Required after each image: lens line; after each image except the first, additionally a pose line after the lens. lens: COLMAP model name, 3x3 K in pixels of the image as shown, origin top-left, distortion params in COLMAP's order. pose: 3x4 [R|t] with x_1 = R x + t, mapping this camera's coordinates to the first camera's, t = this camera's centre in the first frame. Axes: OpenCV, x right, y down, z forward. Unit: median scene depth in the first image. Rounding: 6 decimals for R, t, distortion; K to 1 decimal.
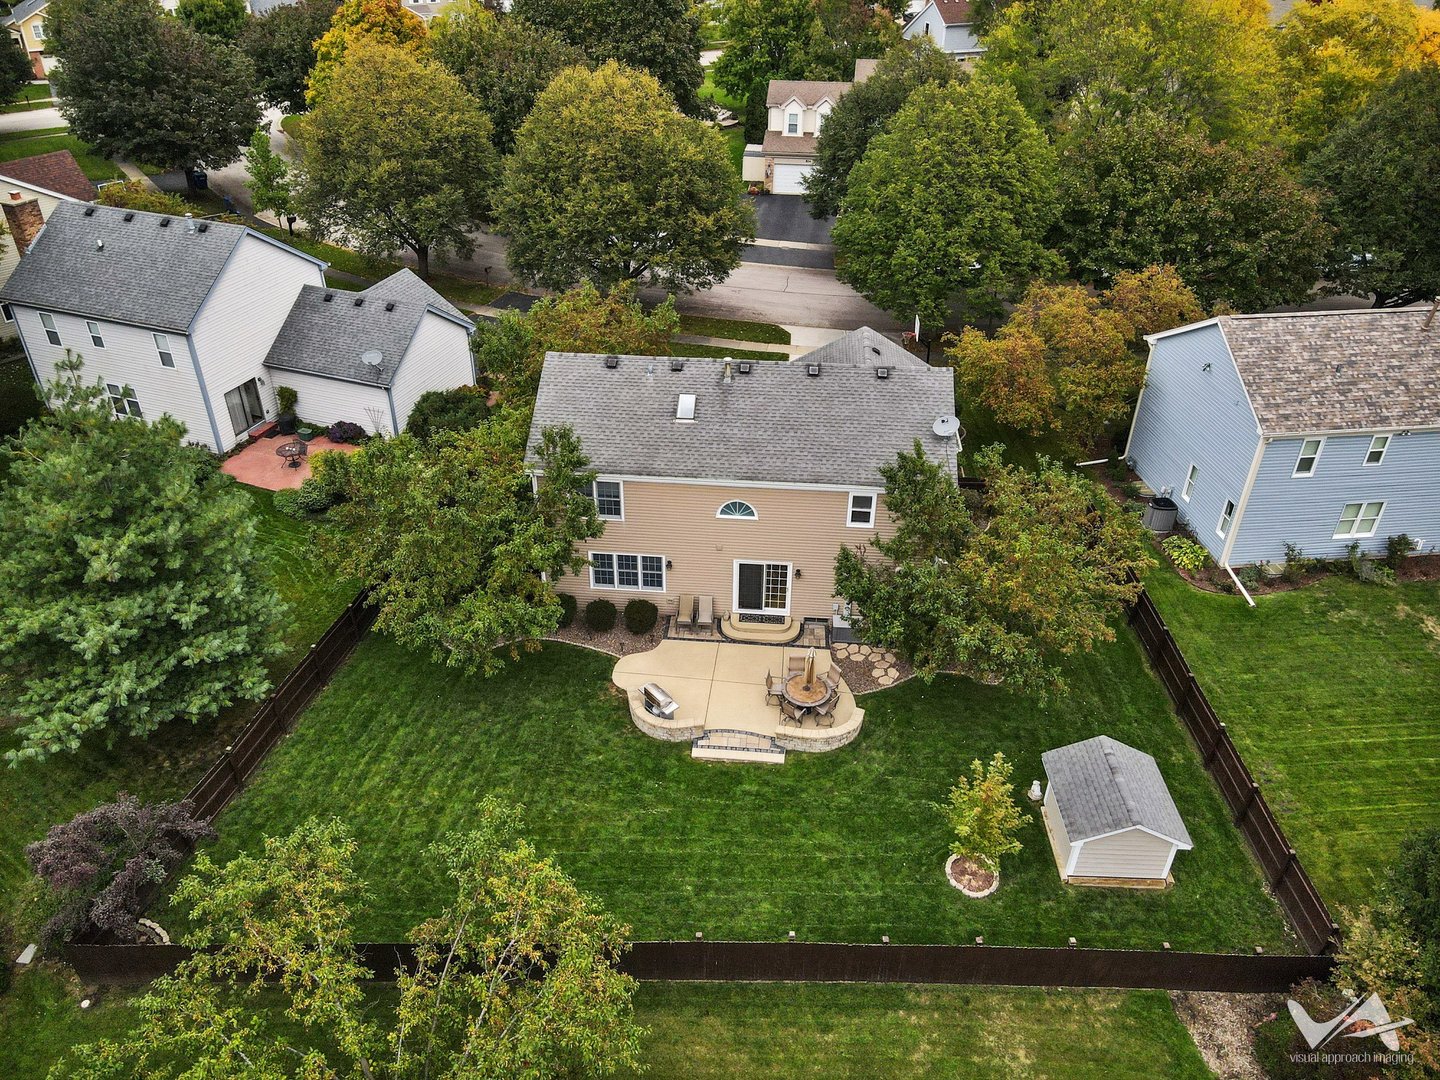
lens RADIAL K [[1060.0, 0, 711.9], [0, 1060.0, 535.7], [0, 0, 1]] dist [0.005023, 0.008458]
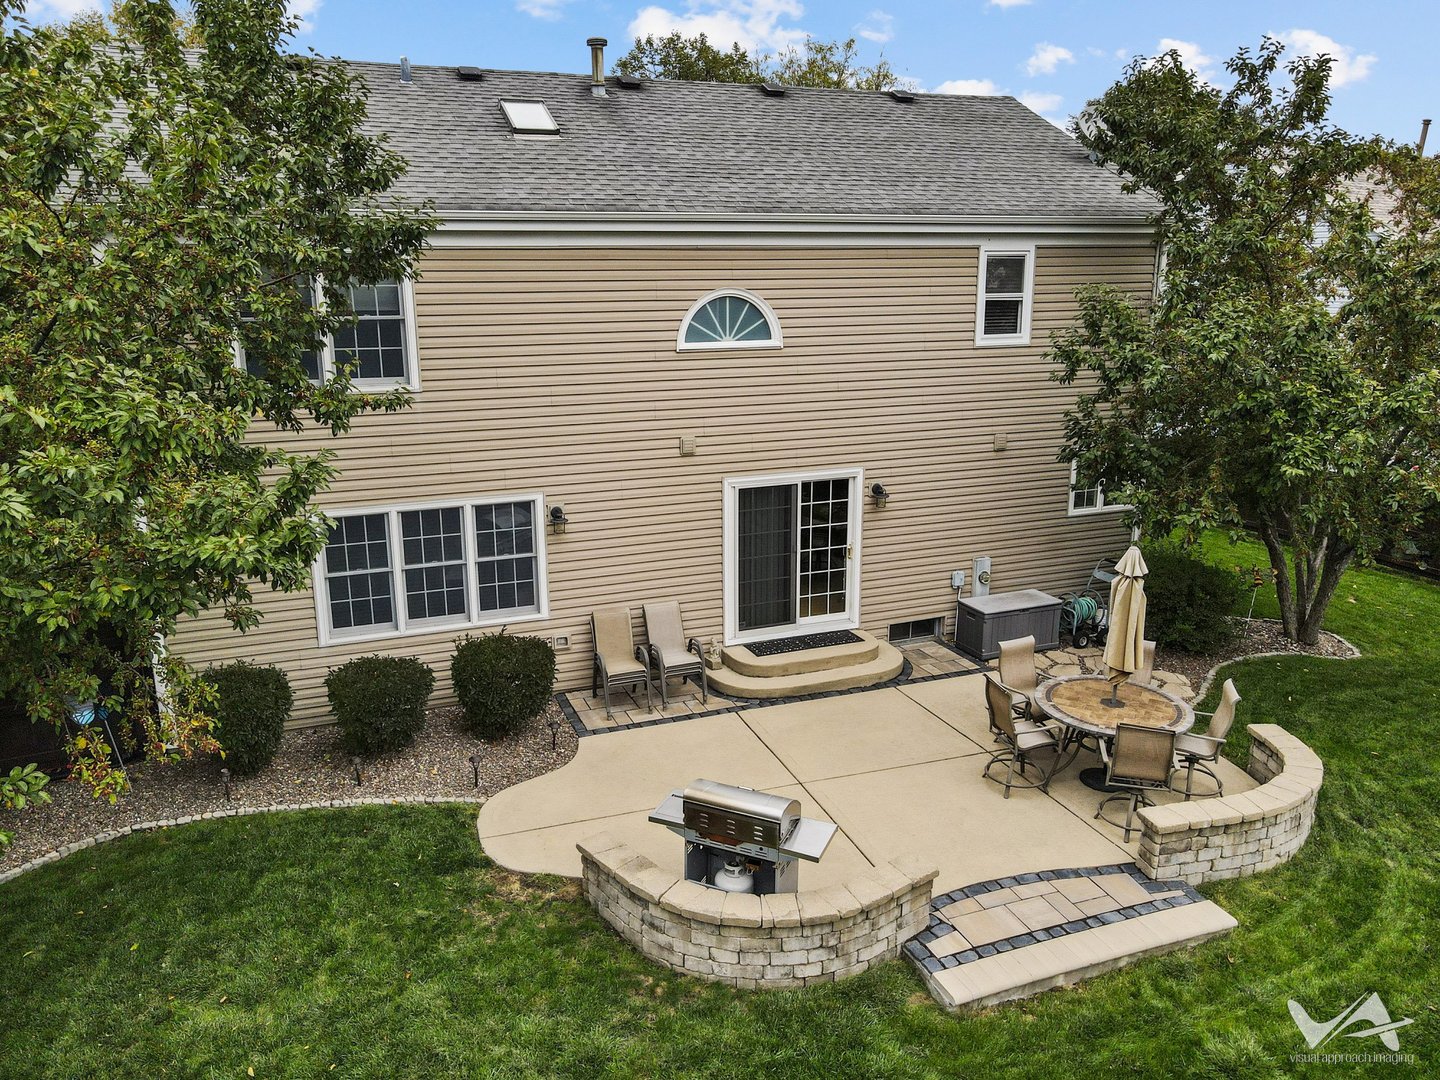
lens RADIAL K [[1060.0, 0, 711.9], [0, 1060.0, 535.7], [0, 0, 1]] dist [0.005023, 0.008458]
pose [[0.898707, -0.120060, 0.421796, -0.143797], [0.250735, 0.929761, -0.269586, 0.140729], [-0.359803, 0.348038, 0.865686, 0.678927]]
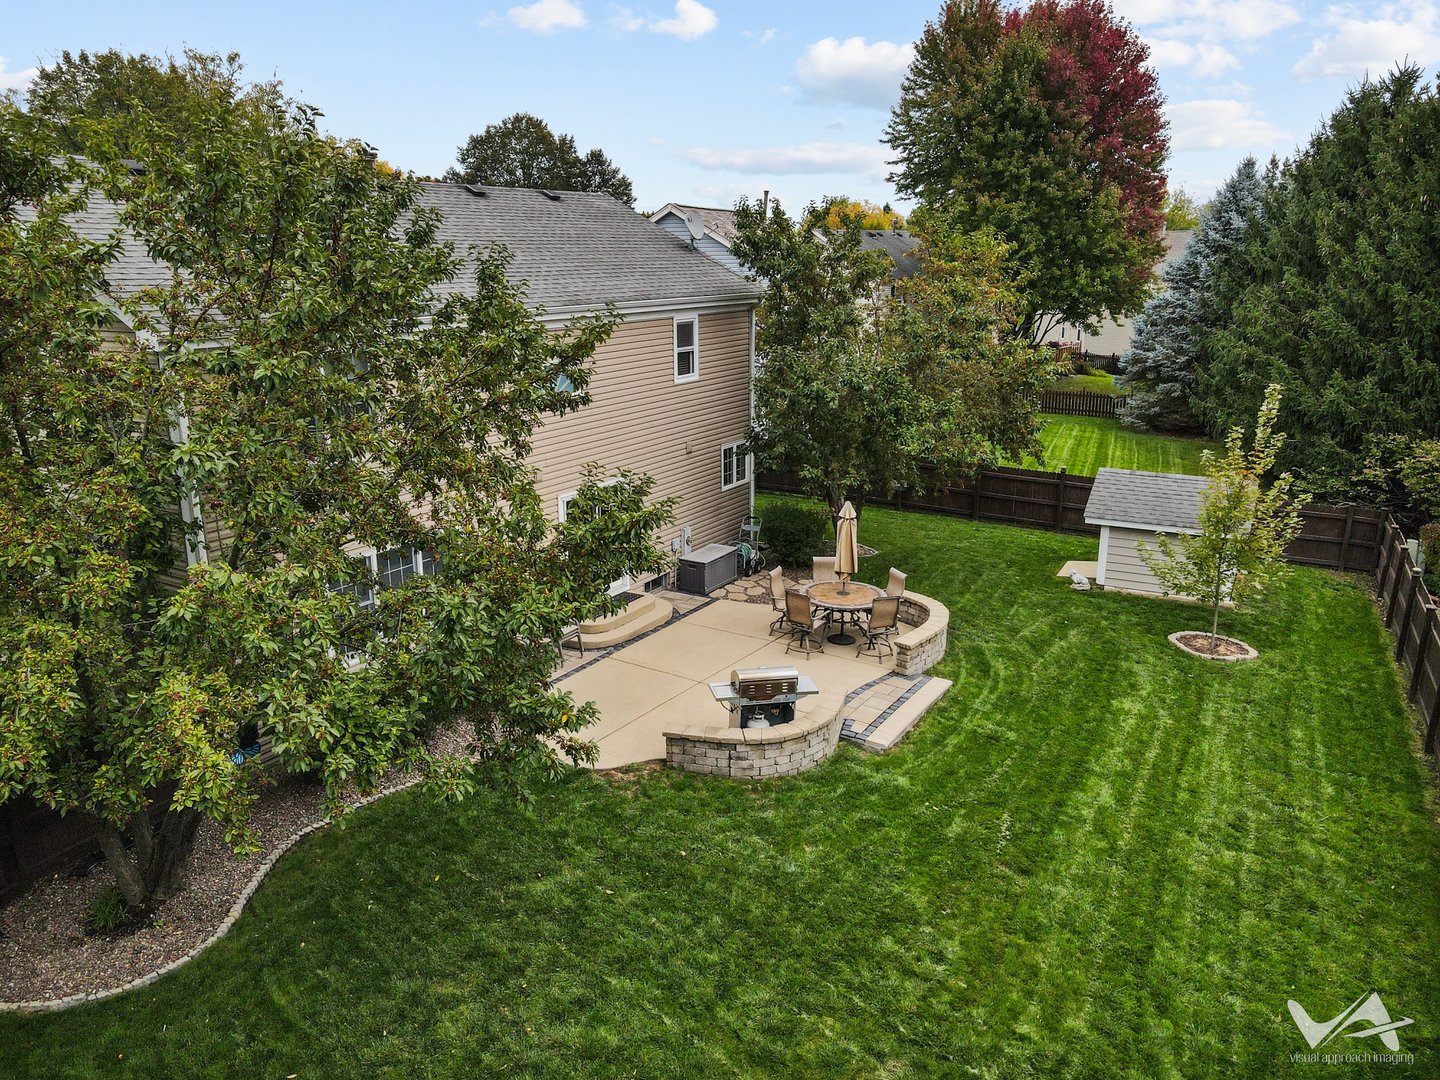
lens RADIAL K [[1060.0, 0, 711.9], [0, 1060.0, 535.7], [0, 0, 1]] dist [0.005023, 0.008458]
pose [[0.456257, -0.239512, 0.857008, -0.388755], [0.492529, 0.870088, -0.019047, 0.085485], [-0.741110, 0.430792, 0.514950, 0.684179]]
